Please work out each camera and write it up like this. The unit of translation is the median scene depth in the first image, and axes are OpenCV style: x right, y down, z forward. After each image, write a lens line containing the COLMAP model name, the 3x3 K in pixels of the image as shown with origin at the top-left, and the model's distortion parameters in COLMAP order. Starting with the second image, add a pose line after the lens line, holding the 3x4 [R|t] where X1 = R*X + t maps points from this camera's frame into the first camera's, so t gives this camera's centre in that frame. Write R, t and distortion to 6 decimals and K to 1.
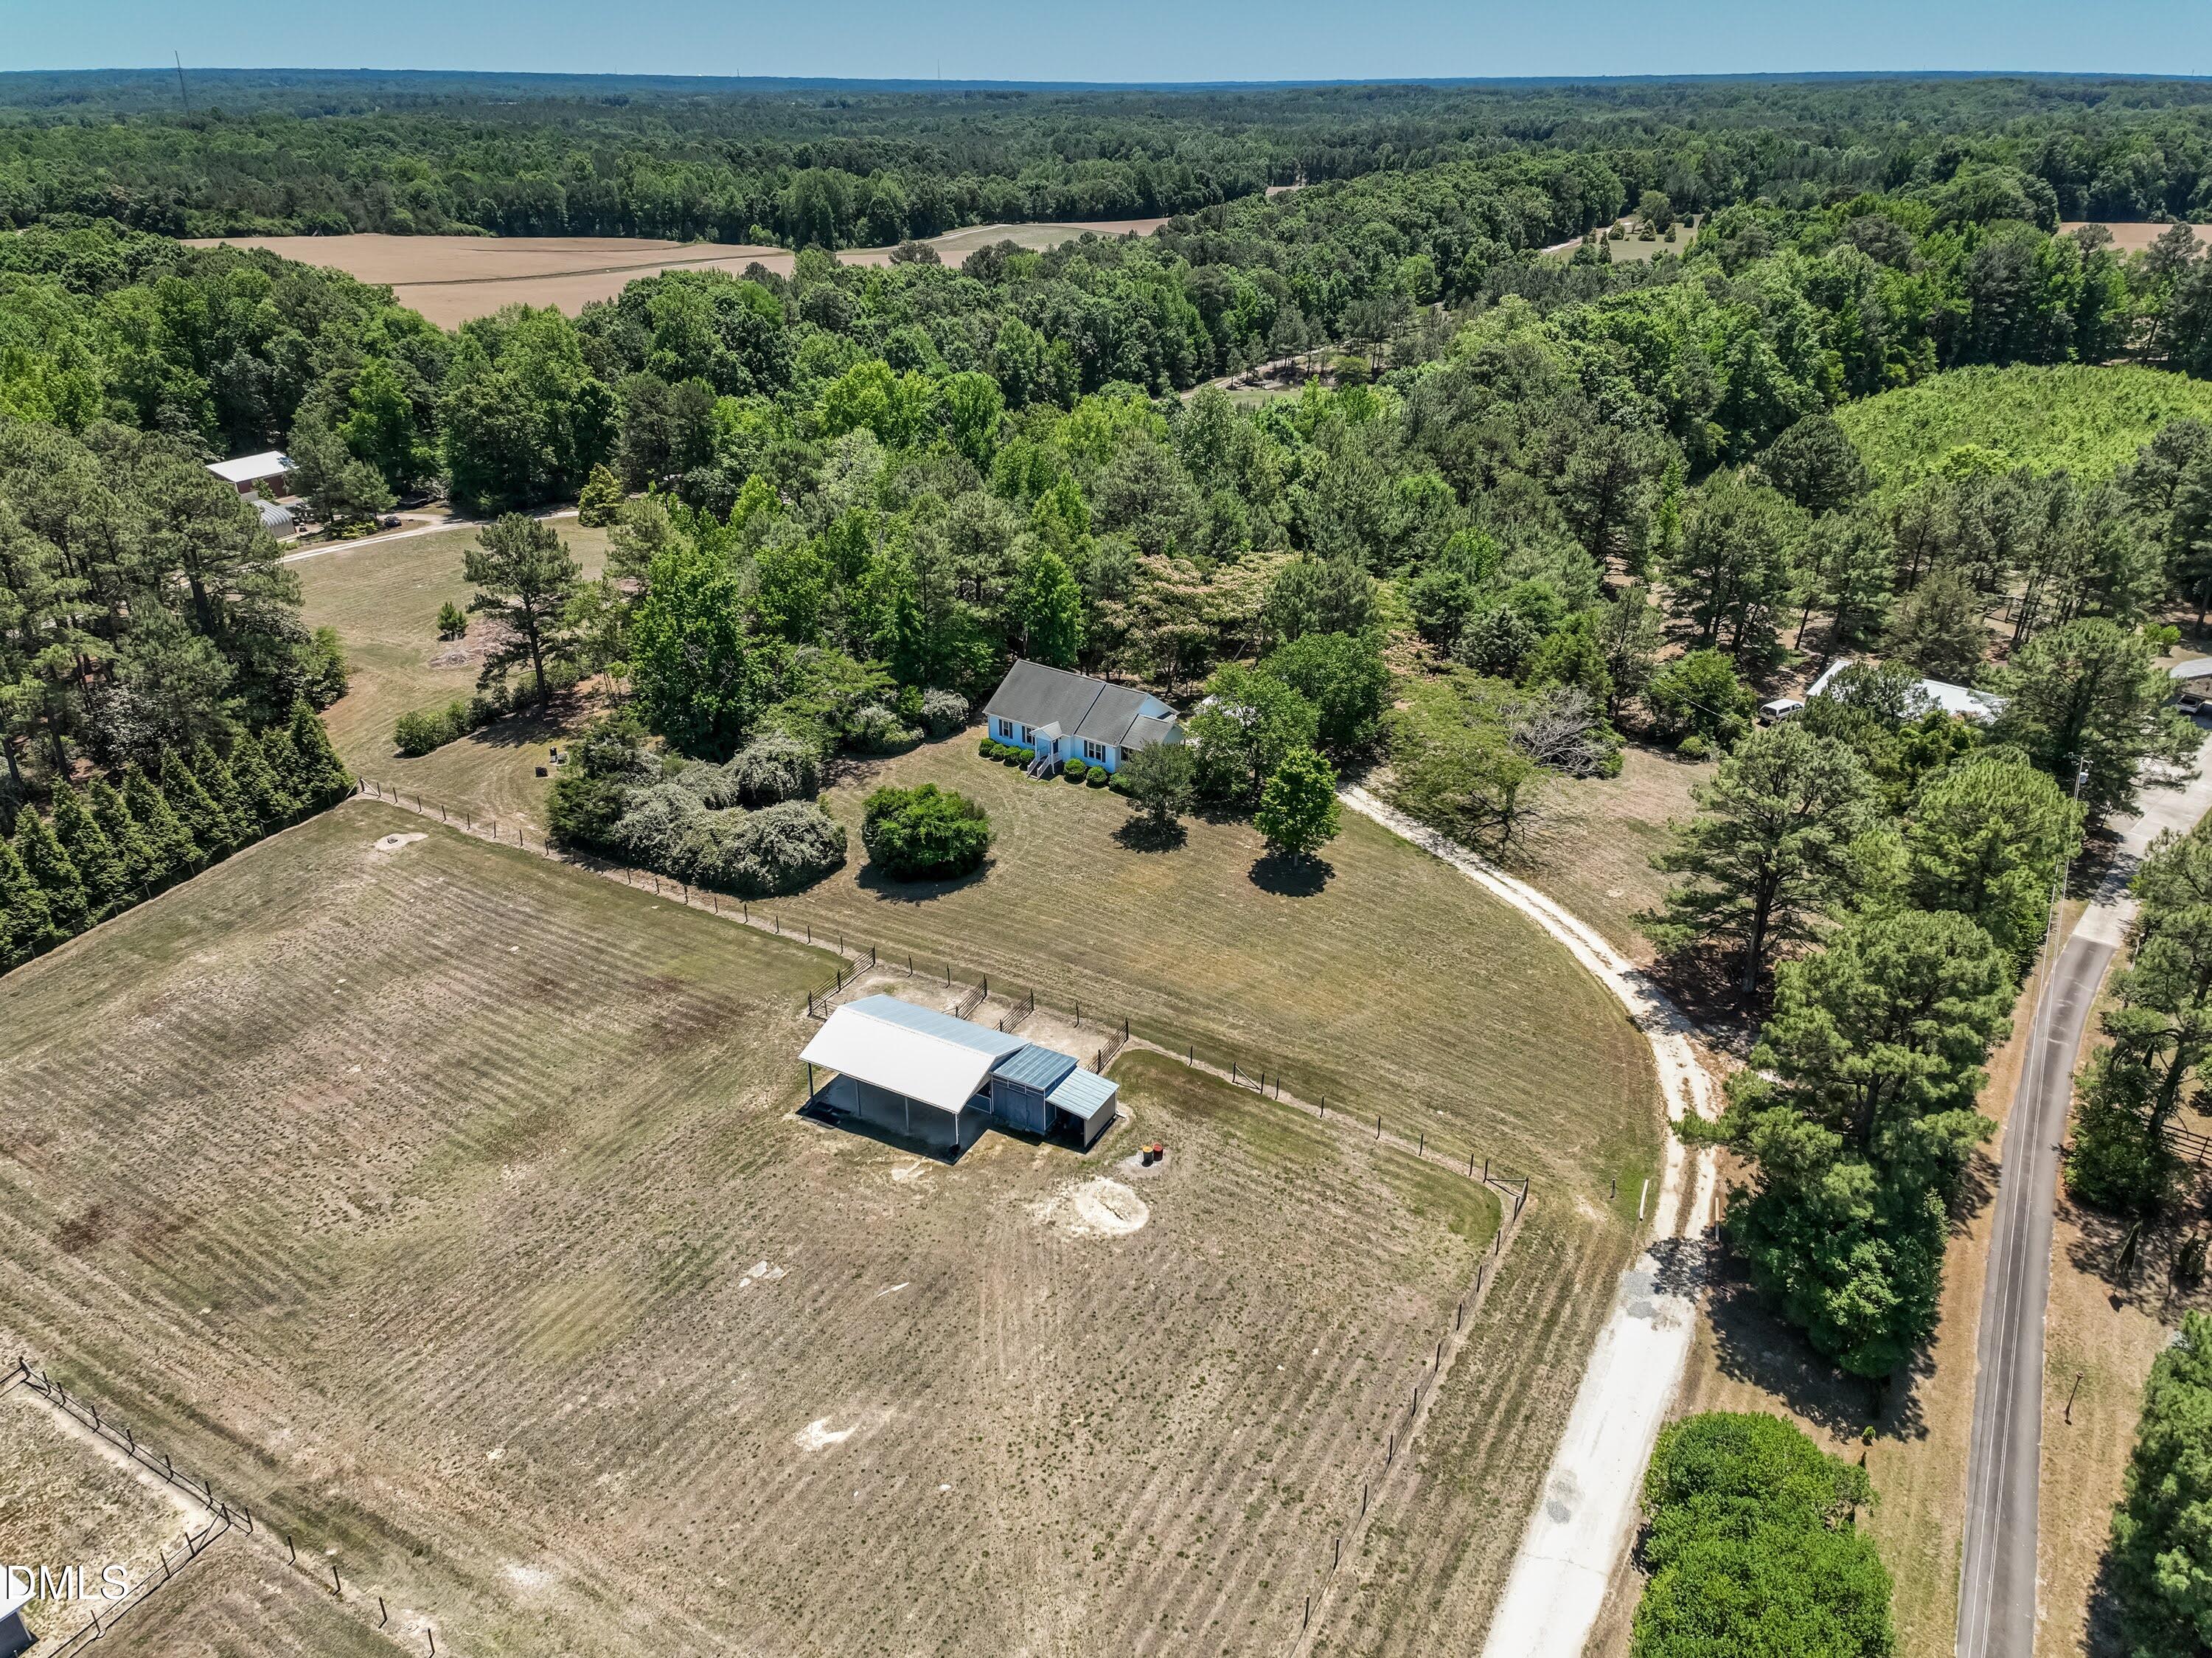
lens RADIAL K [[1481.7, 0, 1108.2], [0, 1481.7, 839.2], [0, 0, 1]] dist [0.220042, -0.211017]
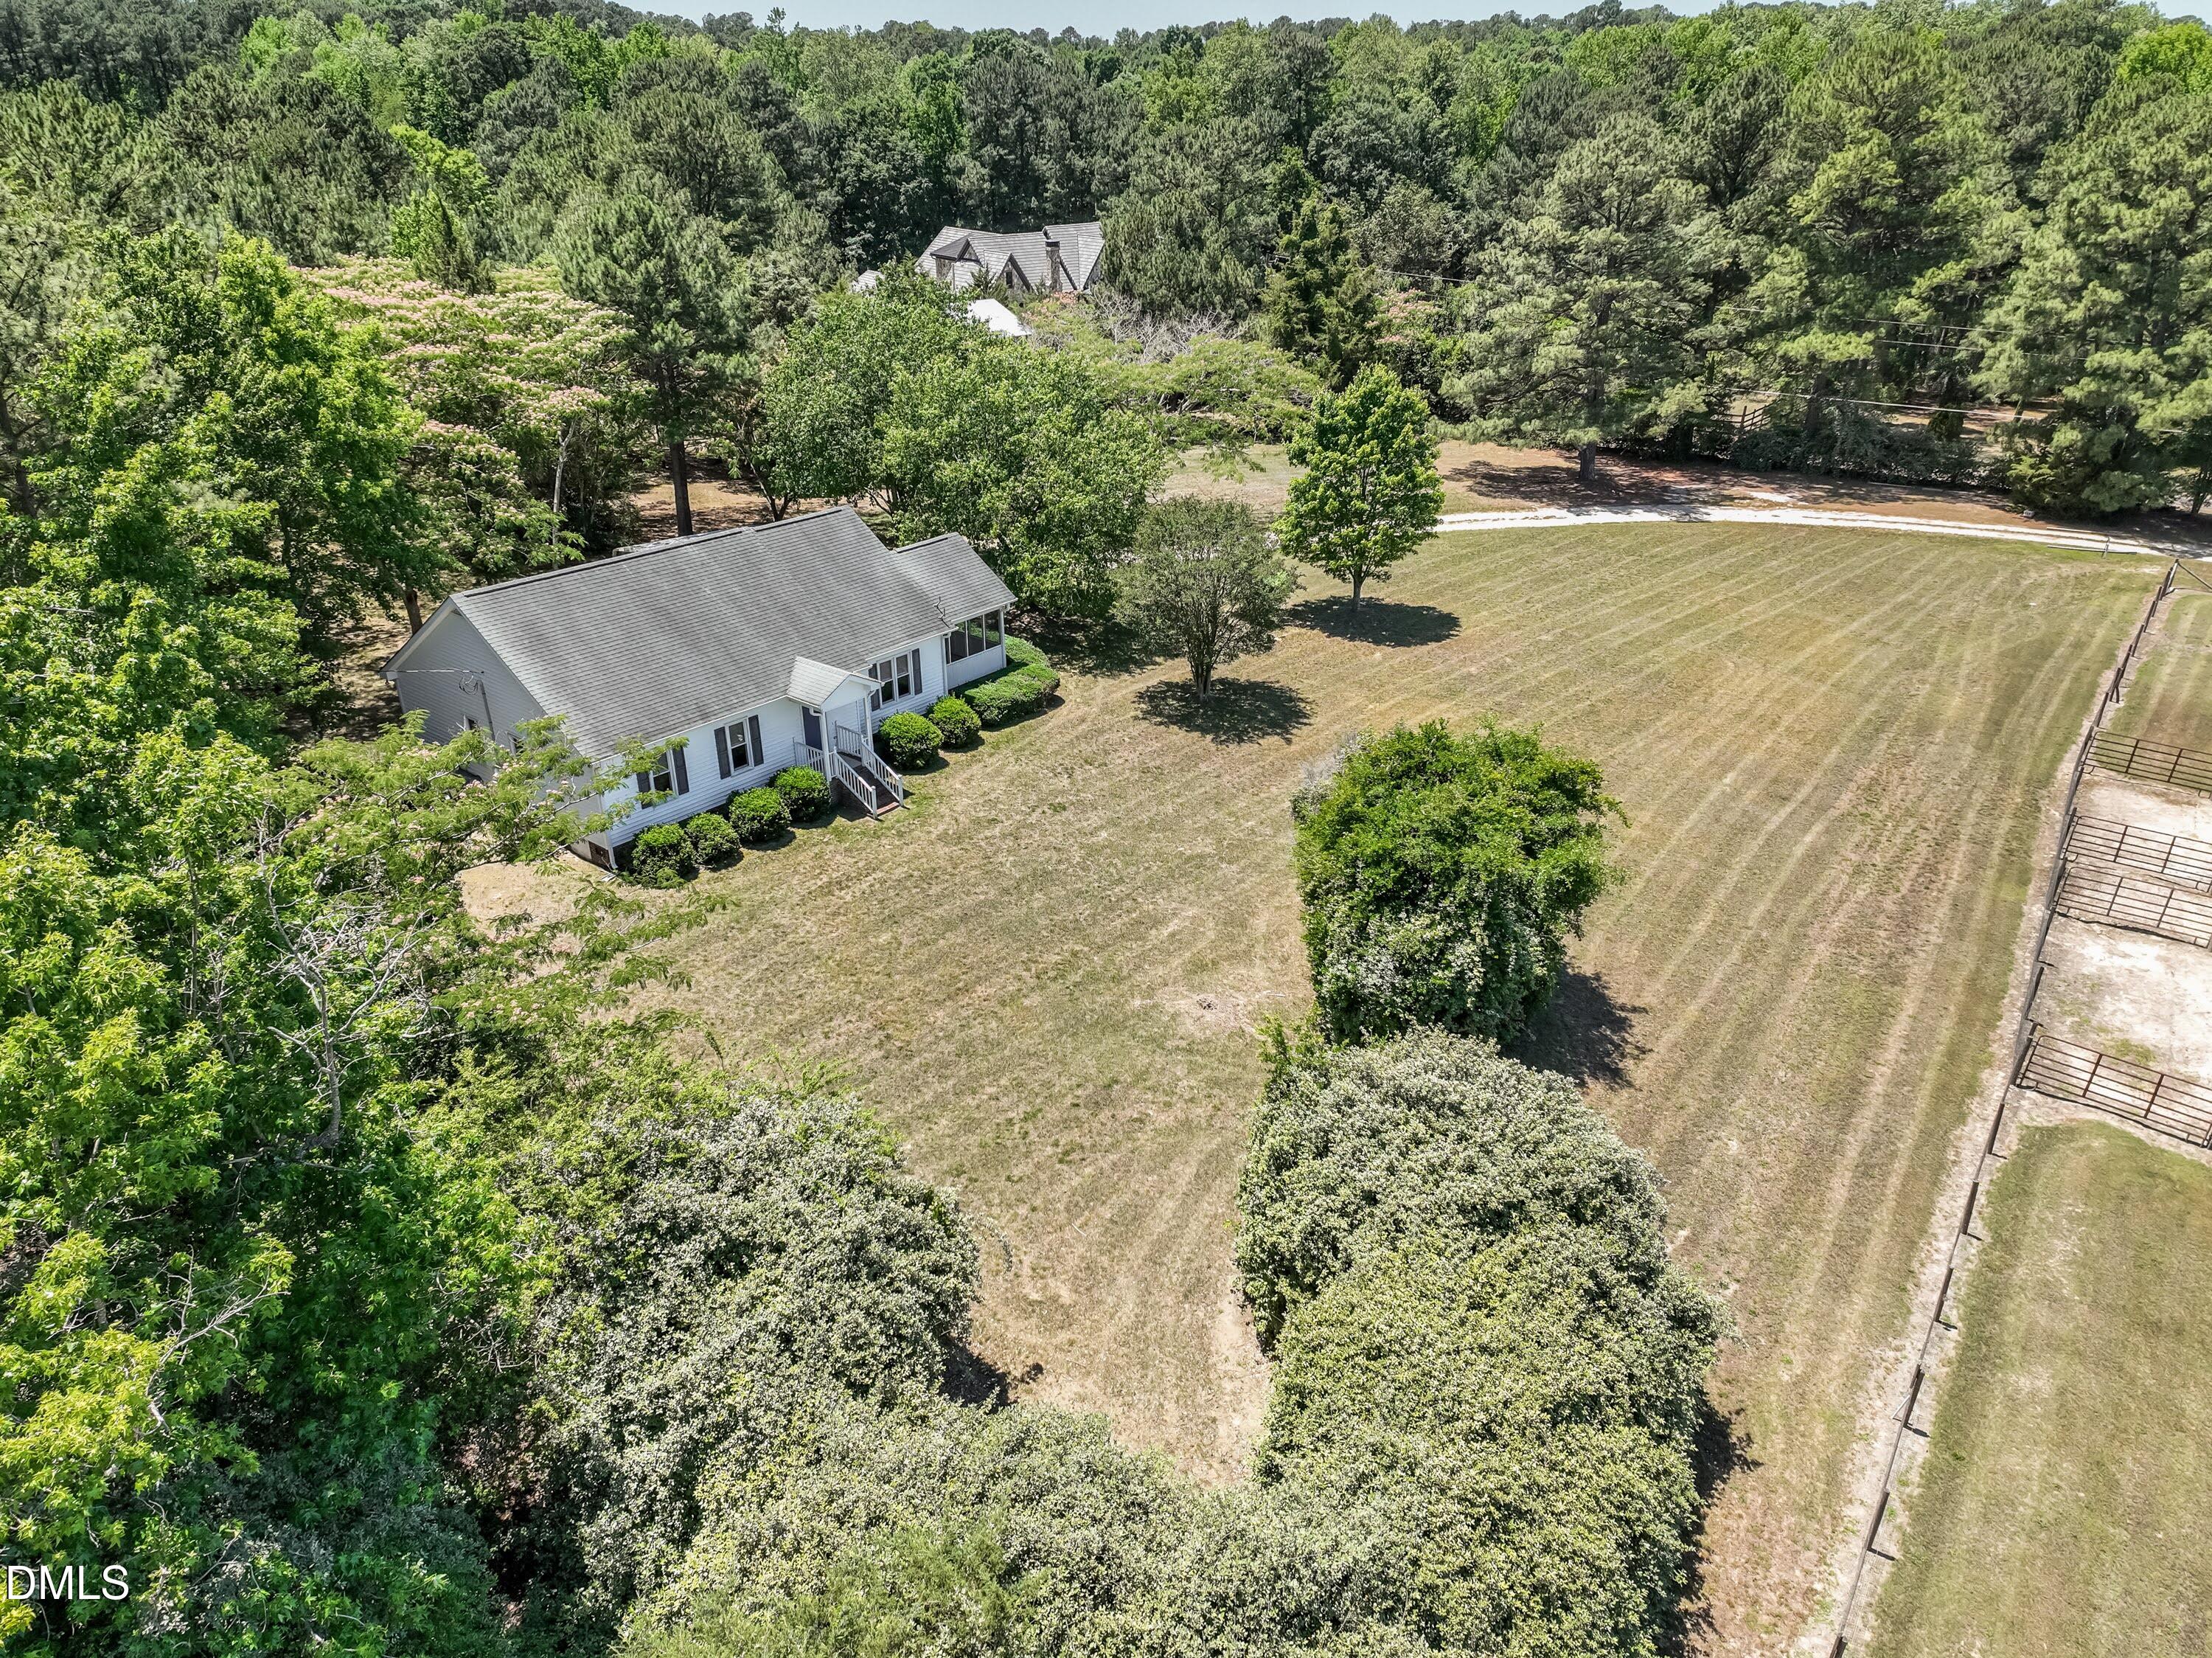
lens RADIAL K [[1481.7, 0, 1108.2], [0, 1481.7, 839.2], [0, 0, 1]] dist [0.220042, -0.211017]
pose [[0.053191, -0.449947, 0.891470, -0.397085], [0.441673, 0.811264, 0.383113, -0.160755], [-0.895598, 0.373360, 0.241881, 0.945489]]
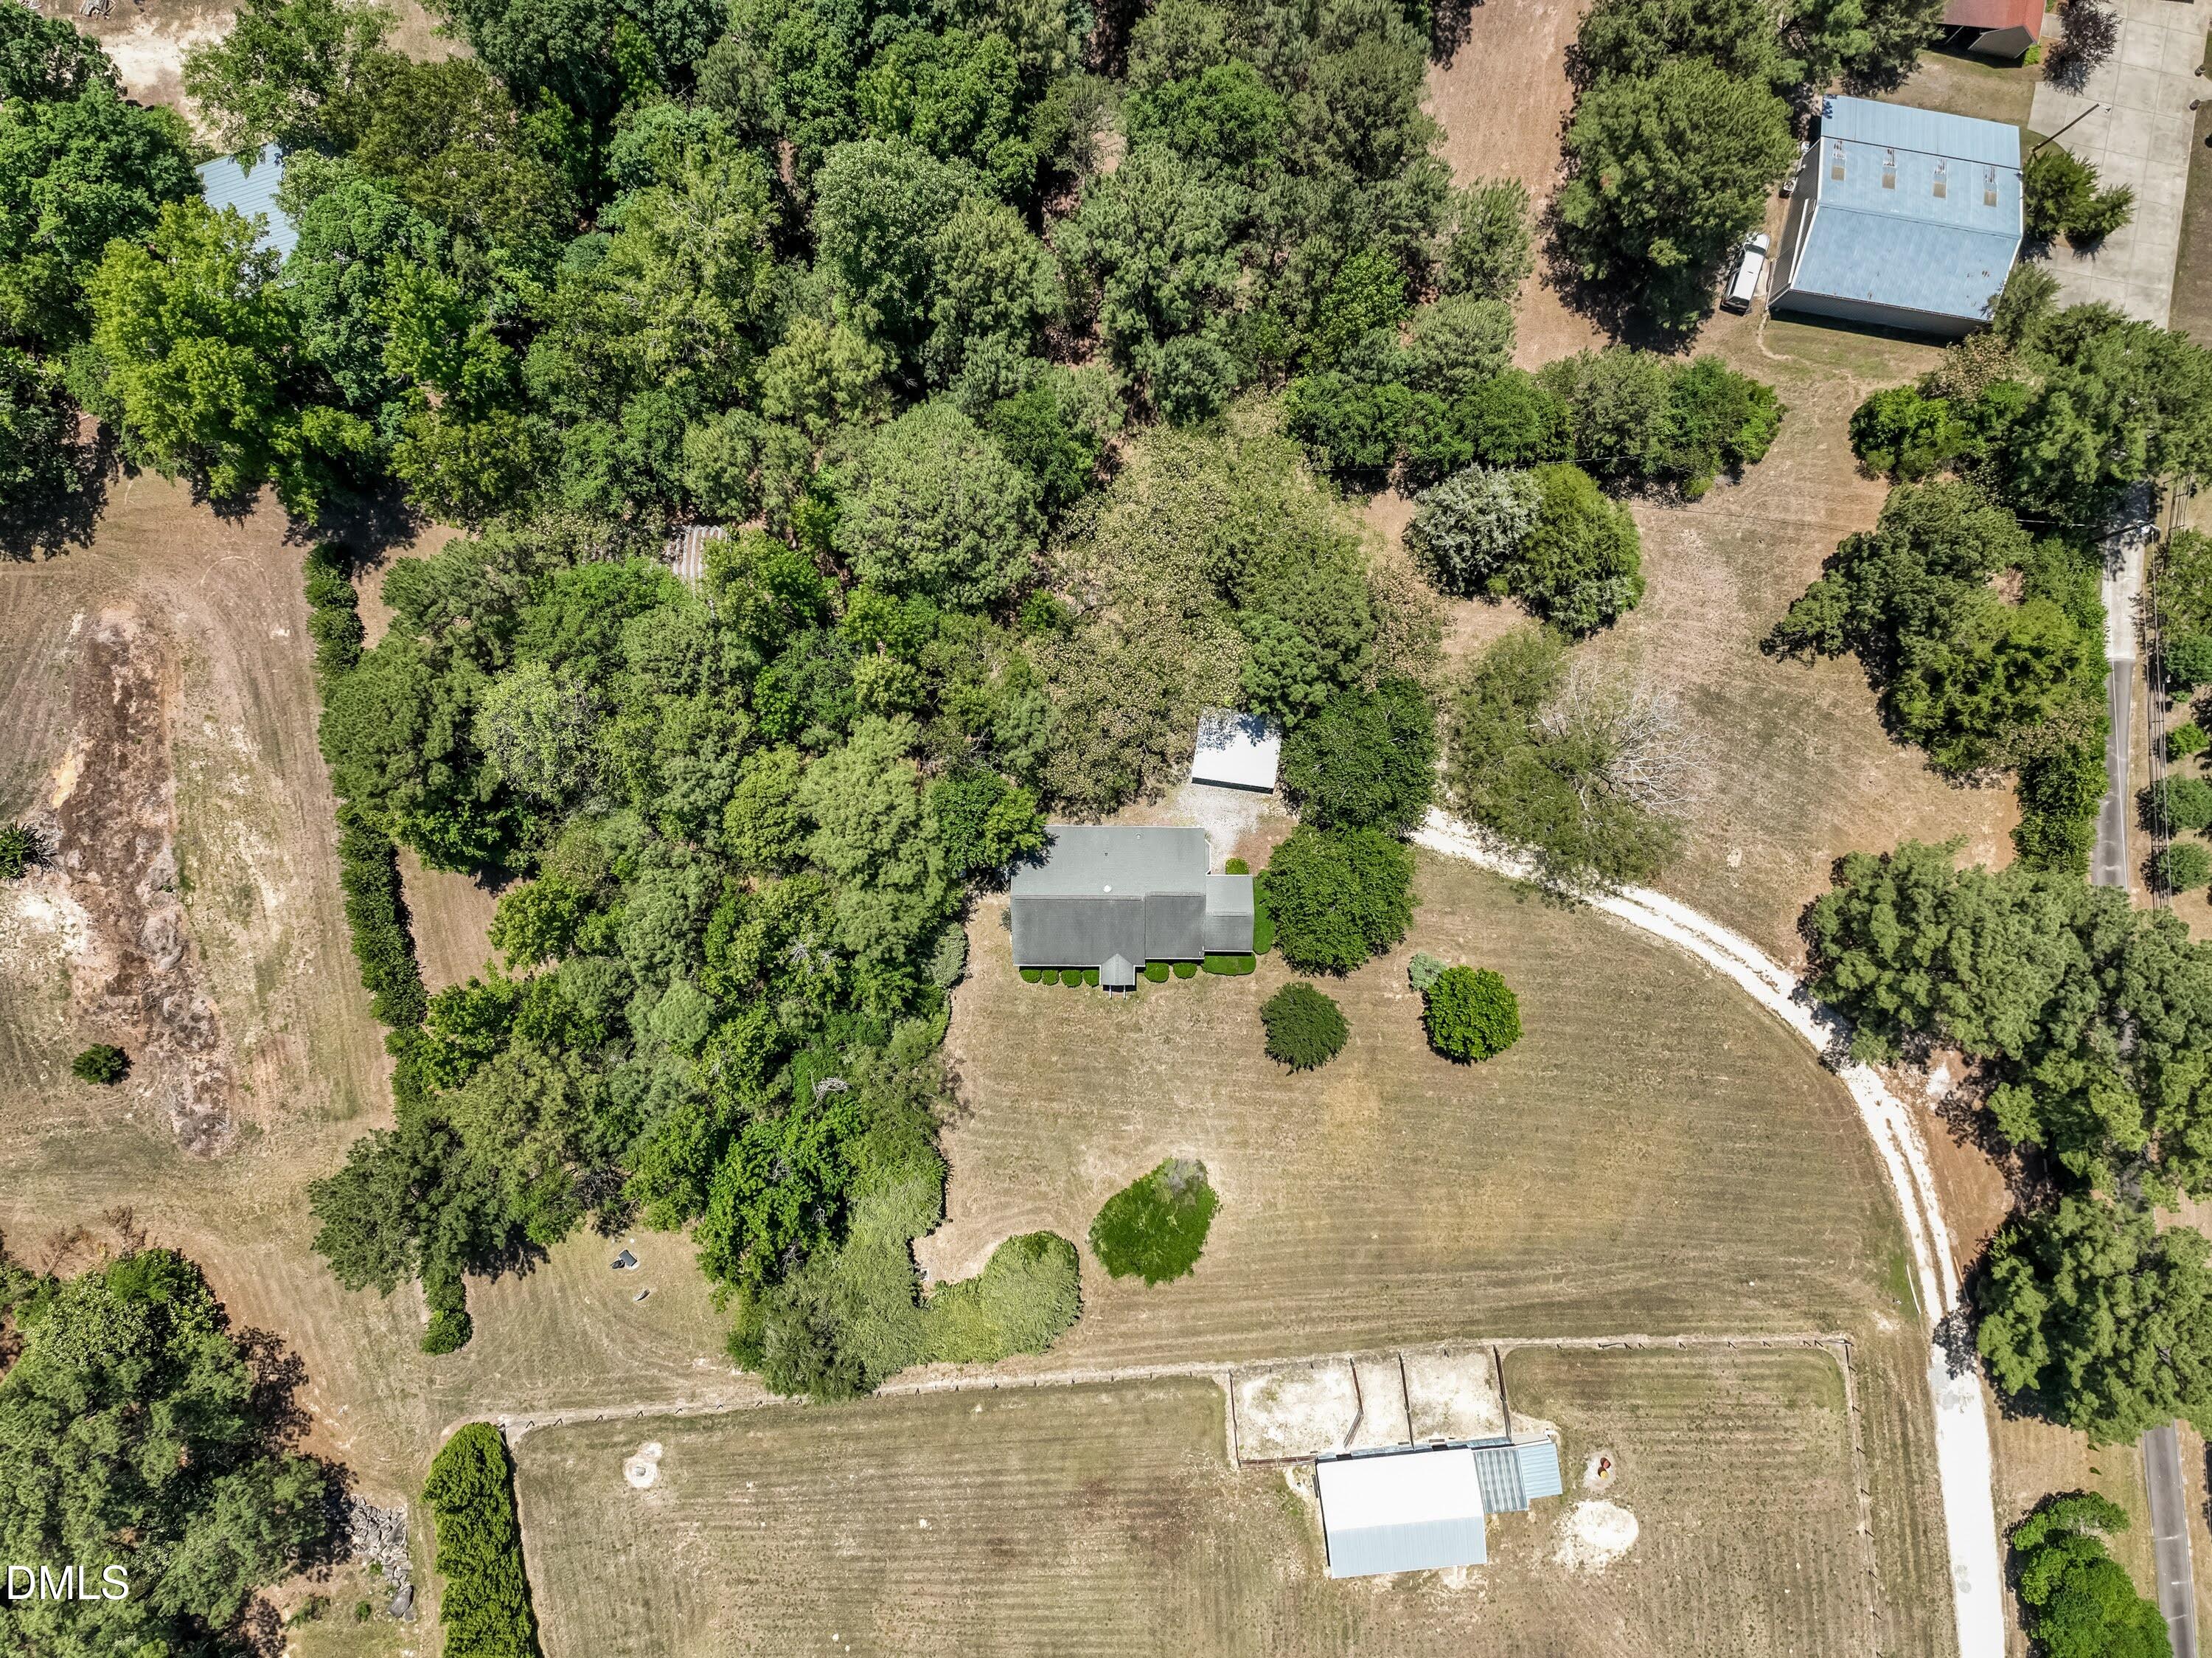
lens RADIAL K [[1481.7, 0, 1108.2], [0, 1481.7, 839.2], [0, 0, 1]] dist [0.220042, -0.211017]
pose [[0.810412, -0.585853, -0.003020, 0.002978], [0.267770, 0.365812, 0.891336, -0.948519], [-0.521087, -0.723158, 0.453332, 0.723038]]
